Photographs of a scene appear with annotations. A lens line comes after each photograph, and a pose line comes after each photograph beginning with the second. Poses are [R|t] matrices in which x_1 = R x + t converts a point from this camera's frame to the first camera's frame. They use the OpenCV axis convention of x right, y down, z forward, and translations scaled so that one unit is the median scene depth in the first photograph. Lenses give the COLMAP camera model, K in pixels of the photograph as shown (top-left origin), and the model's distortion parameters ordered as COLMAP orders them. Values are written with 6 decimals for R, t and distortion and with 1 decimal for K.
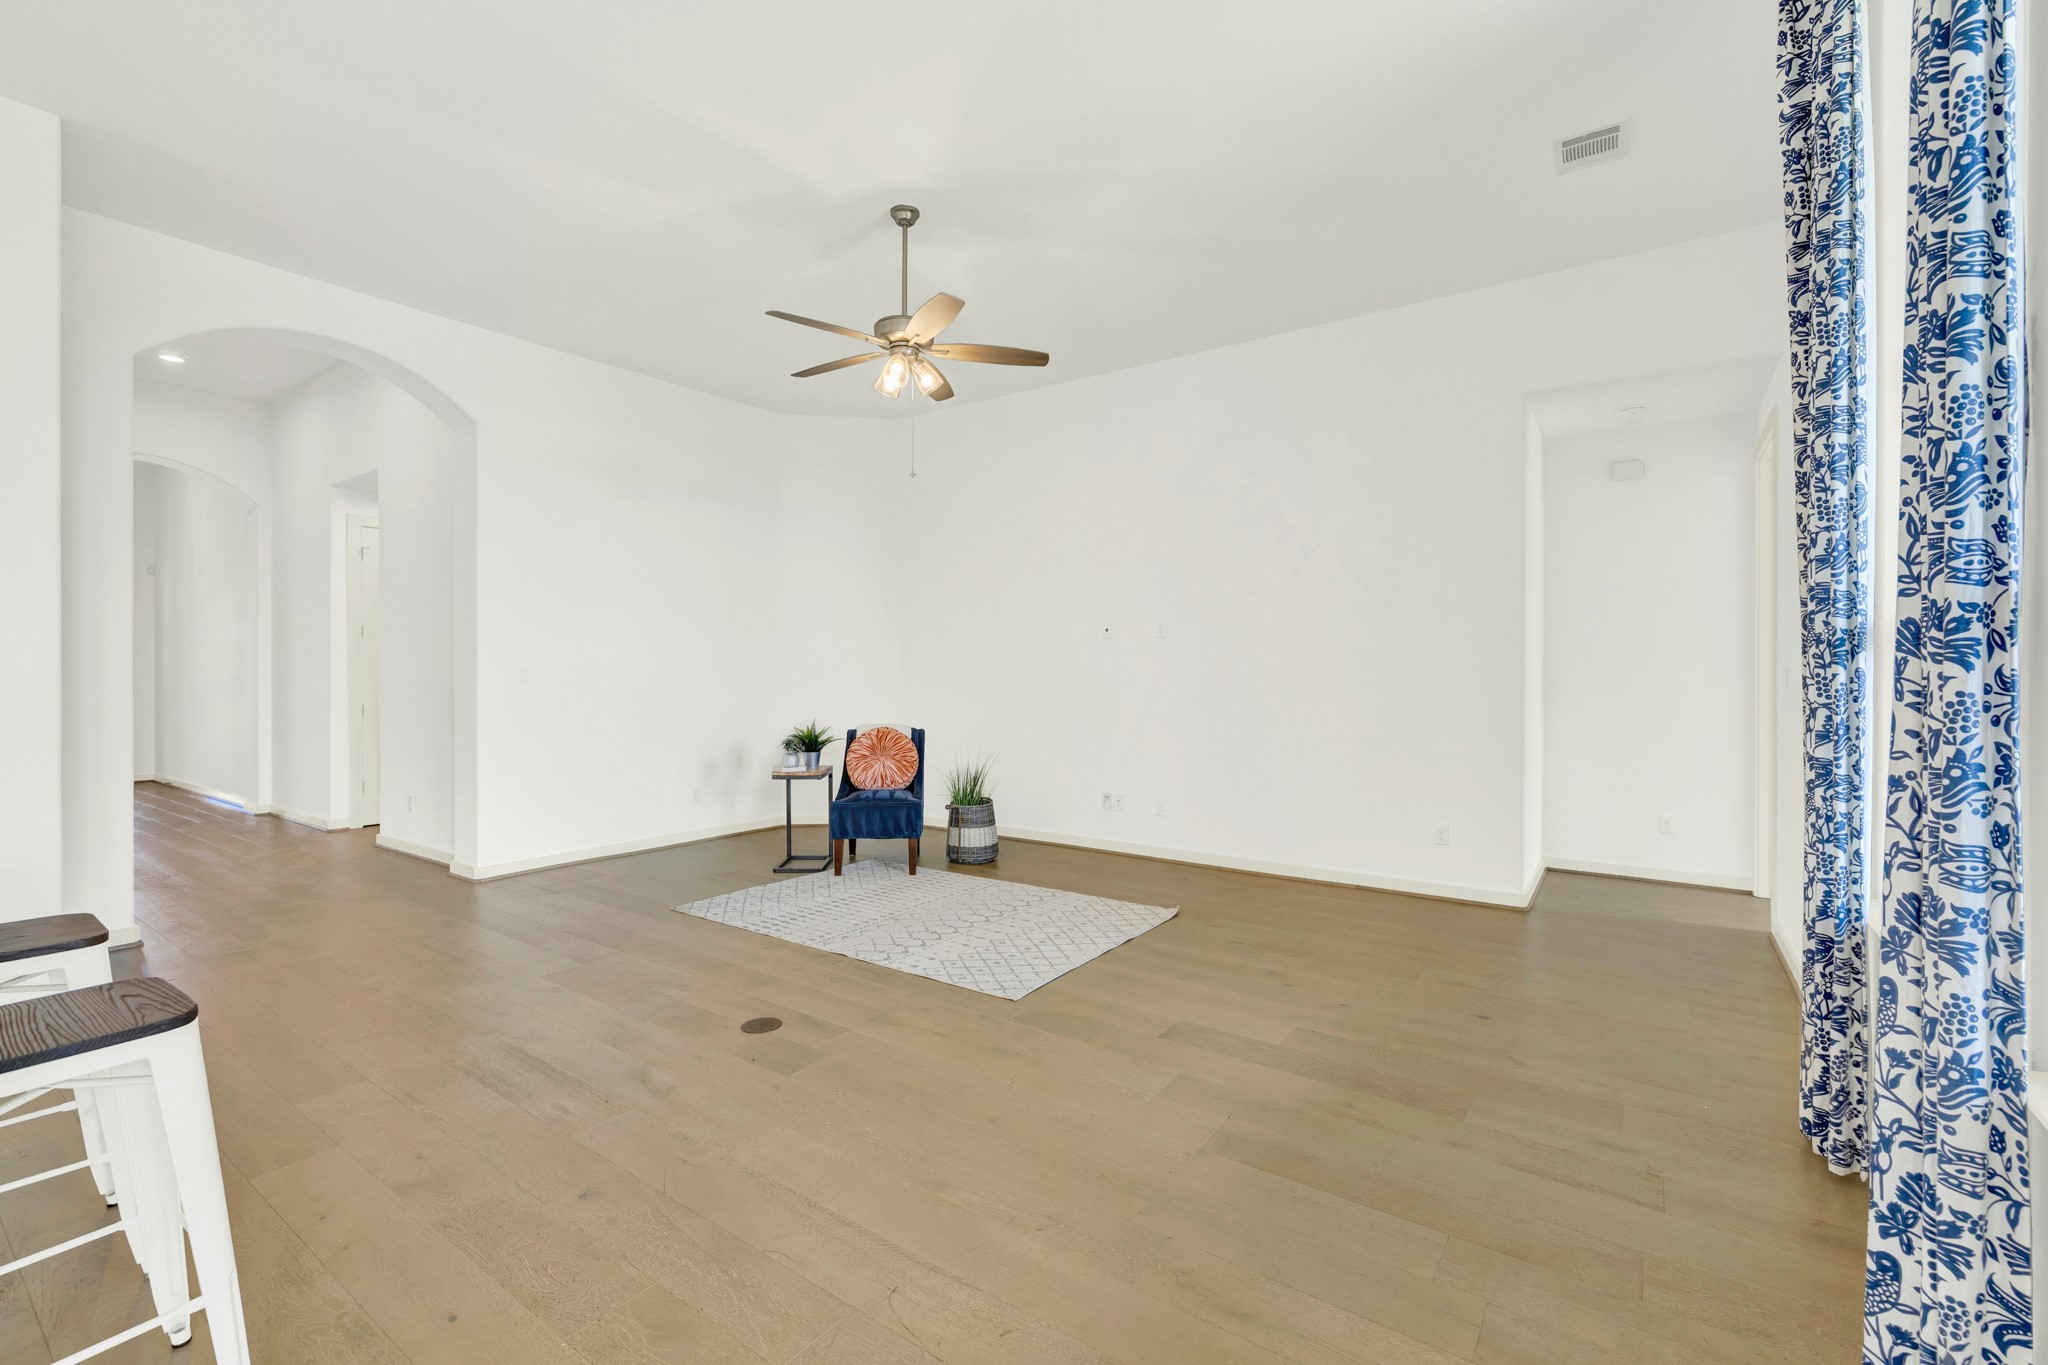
lens RADIAL K [[880.0, 0, 1008.6], [0, 880.0, 675.6], [0, 0, 1]] dist [0.003698, -0.000620]
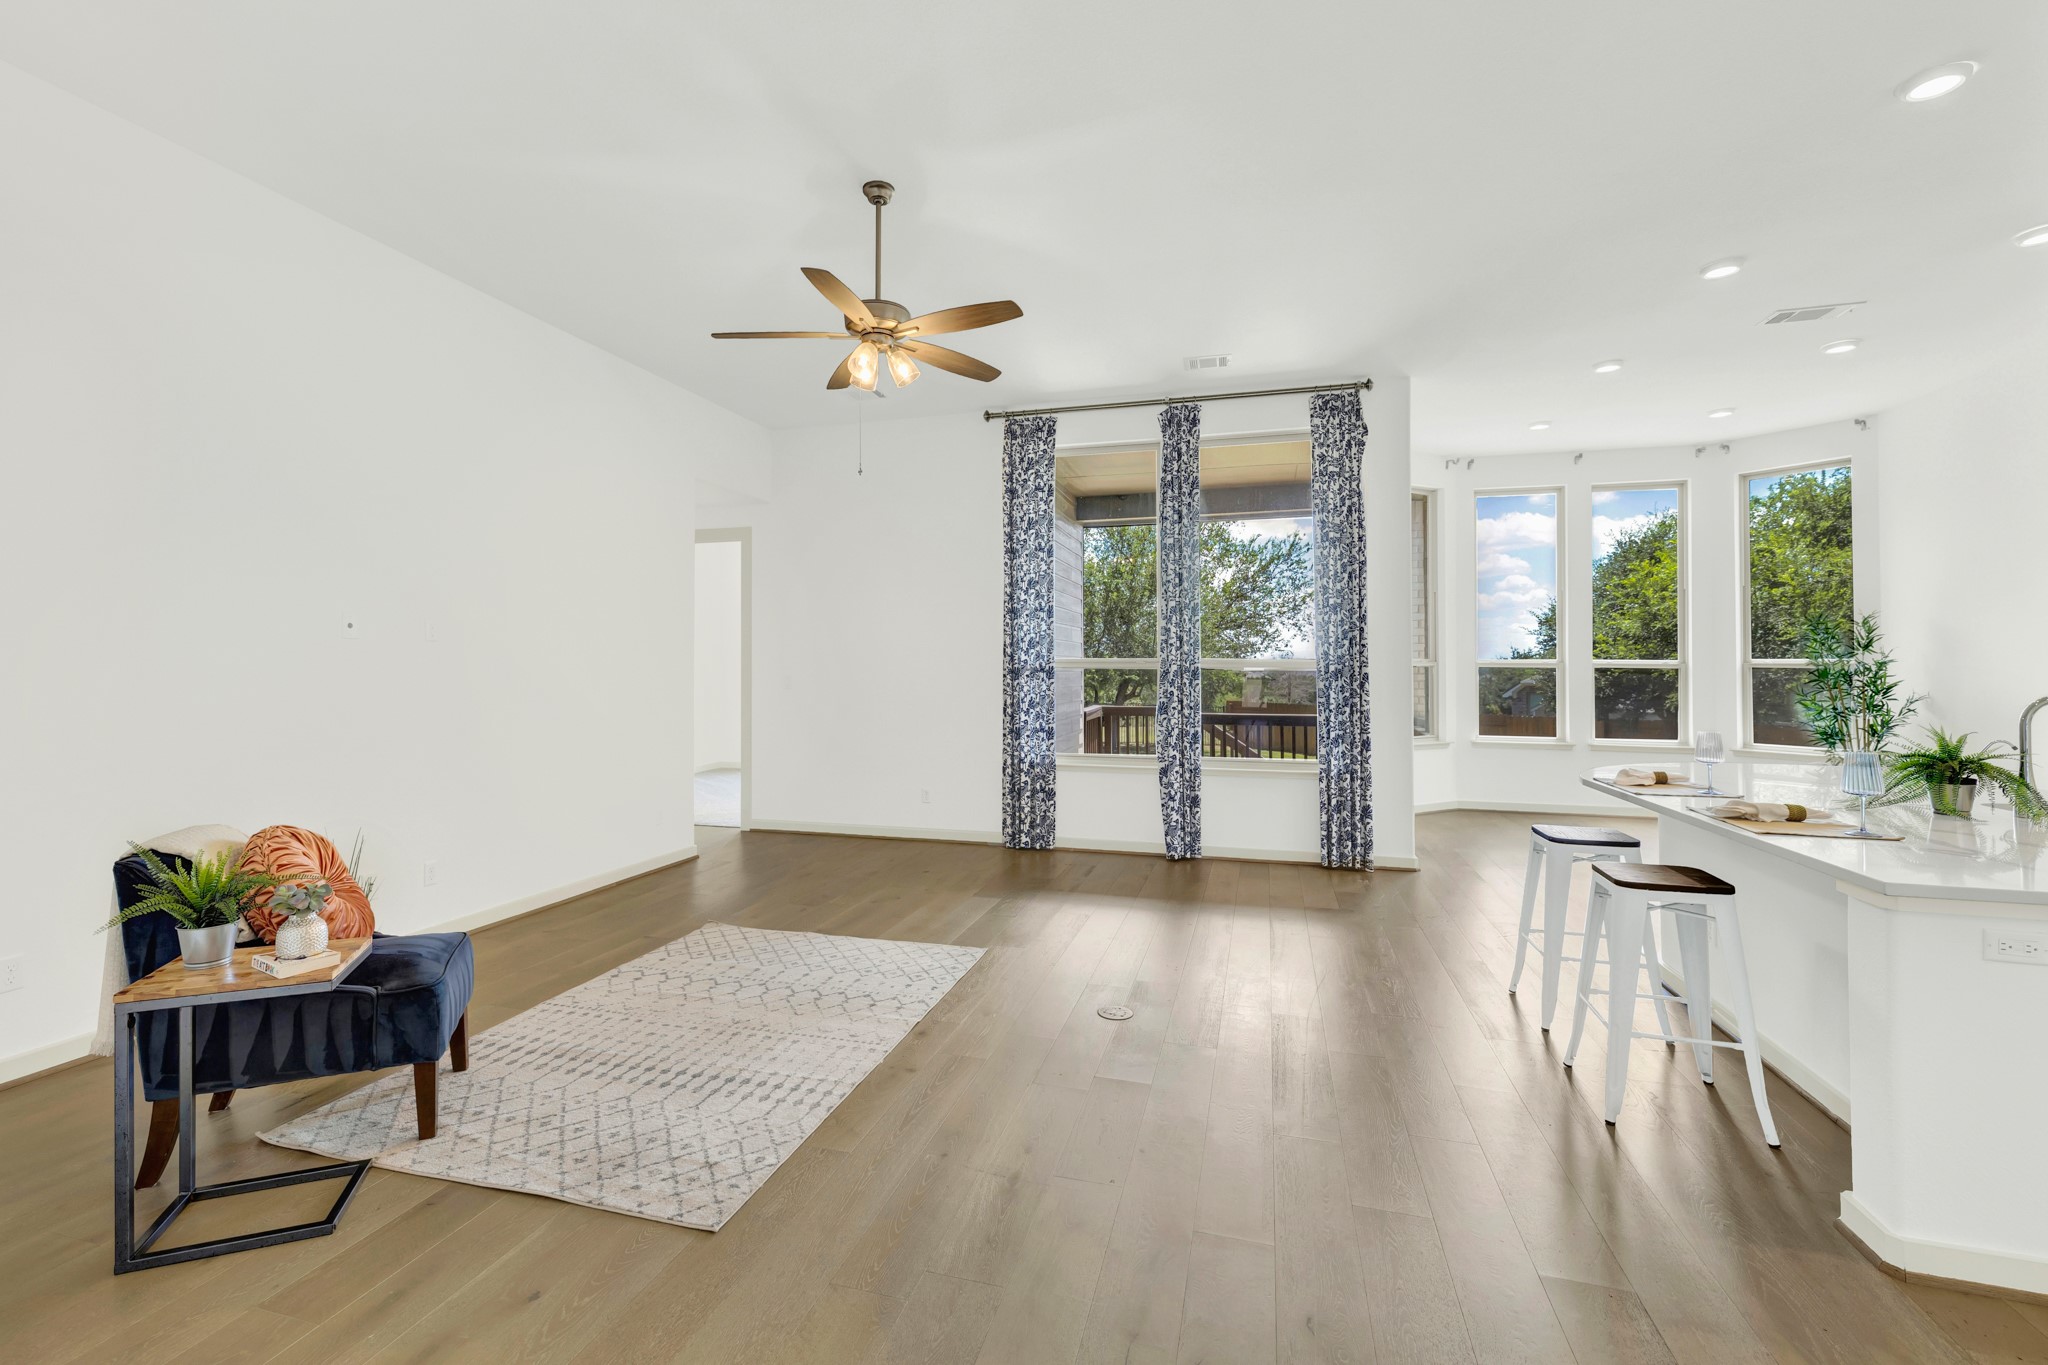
lens RADIAL K [[889.4, 0, 996.9], [0, 889.4, 653.4], [0, 0, 1]] dist [0.001641, 0.000389]
pose [[-0.329803, 0.014434, 0.943940, -1.906621], [0.002299, 0.999892, -0.014487, -0.061474], [-0.944047, -0.002607, -0.329800, 2.218411]]
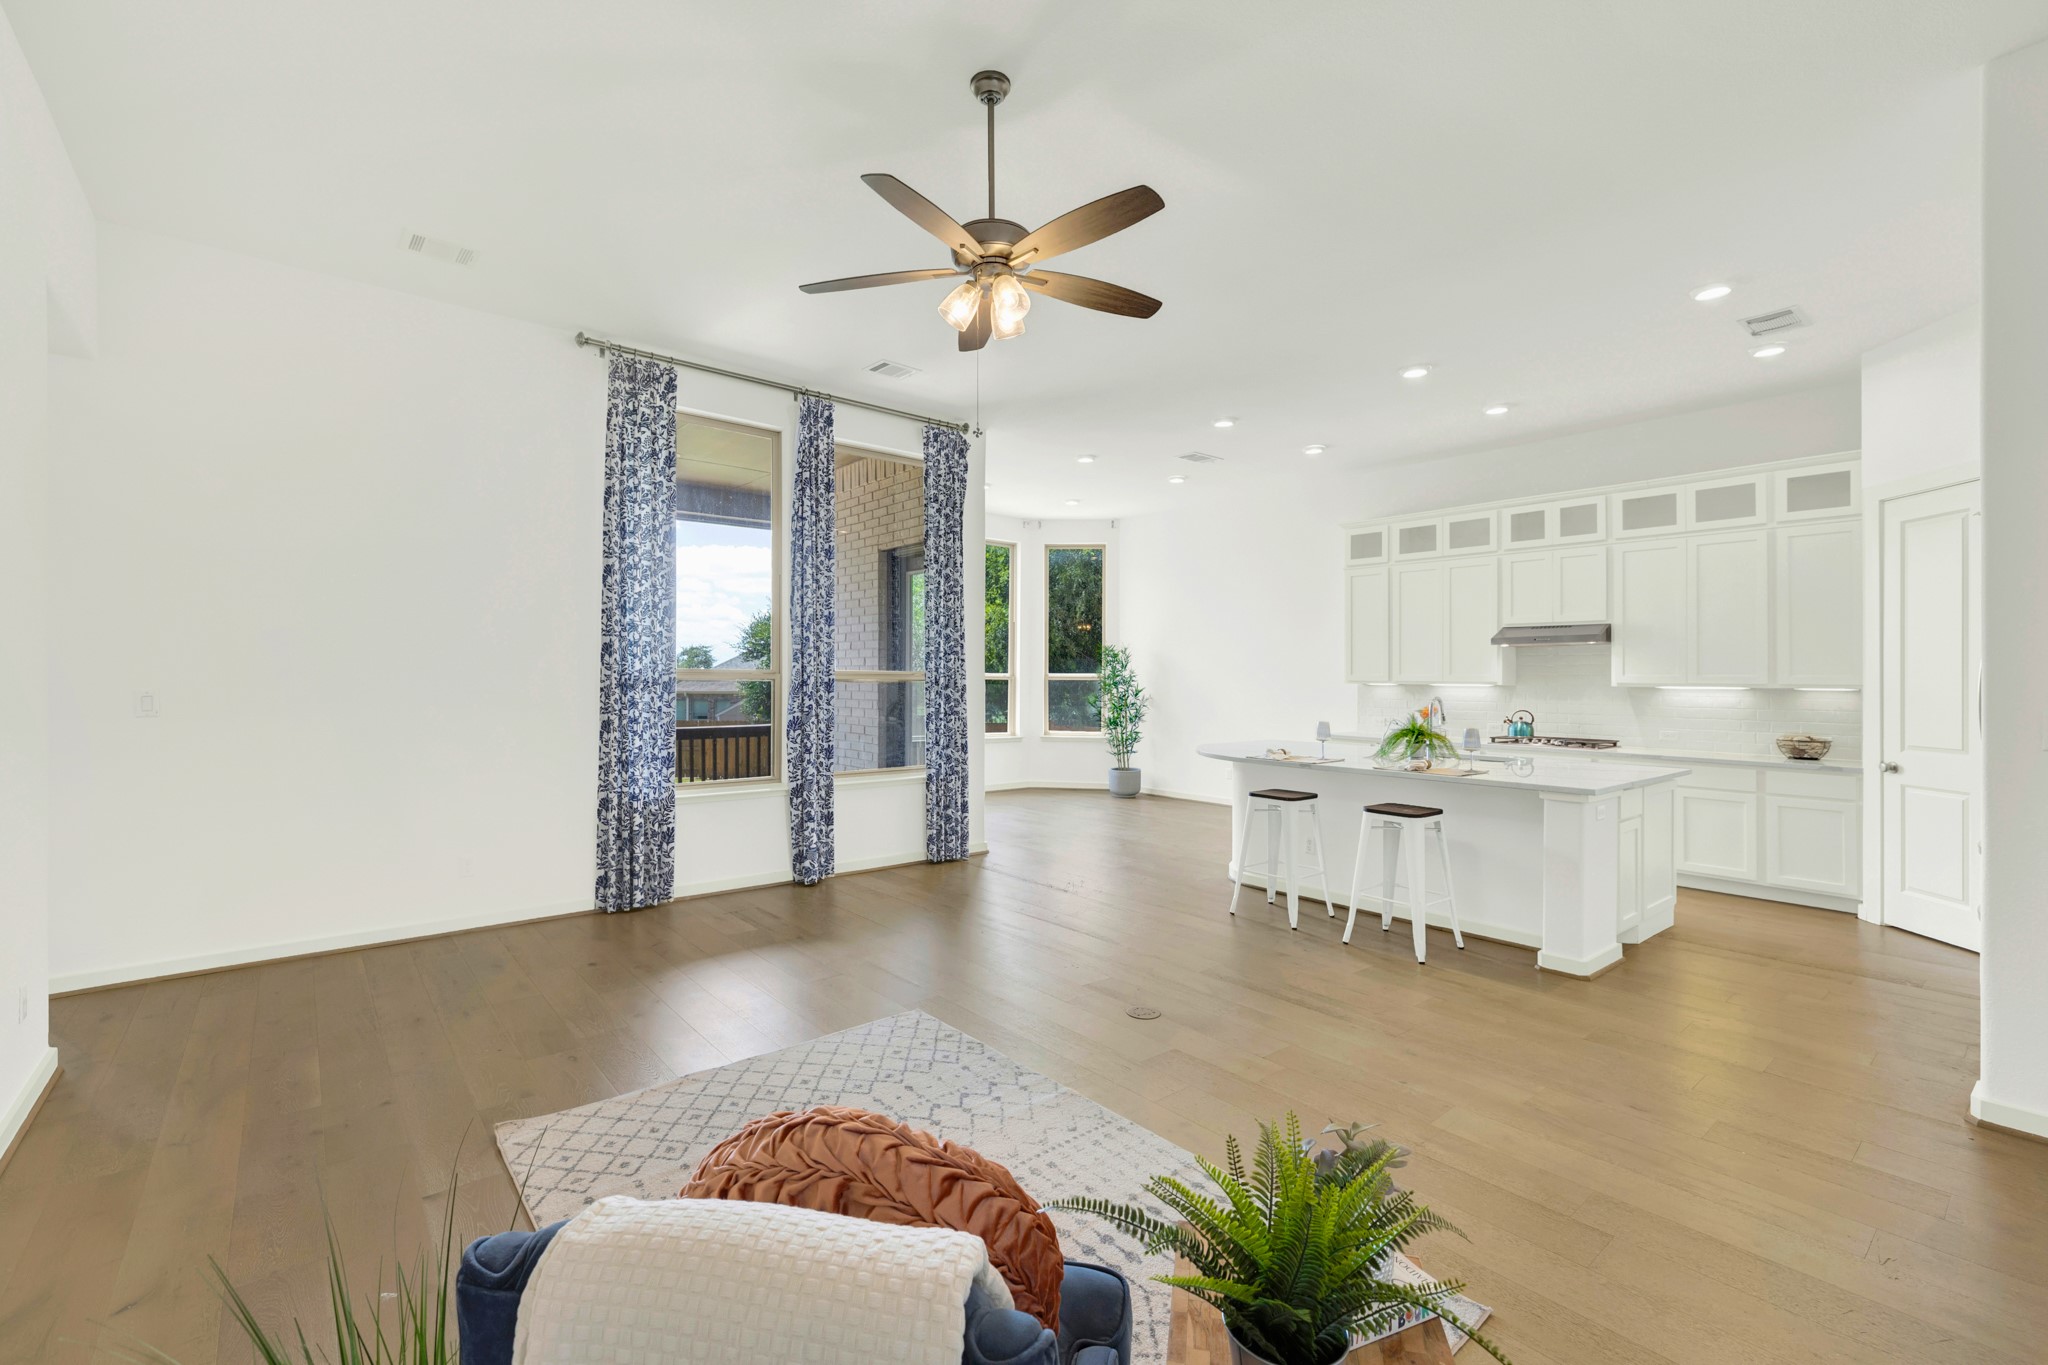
lens RADIAL K [[880.0, 0, 1008.6], [0, 880.0, 675.6], [0, 0, 1]] dist [0.003698, -0.000620]
pose [[-0.966716, -0.004488, 0.255813, -0.594906], [-0.004687, 0.999989, -0.000168, -0.070099], [-0.255810, -0.001361, -0.966726, 3.181333]]
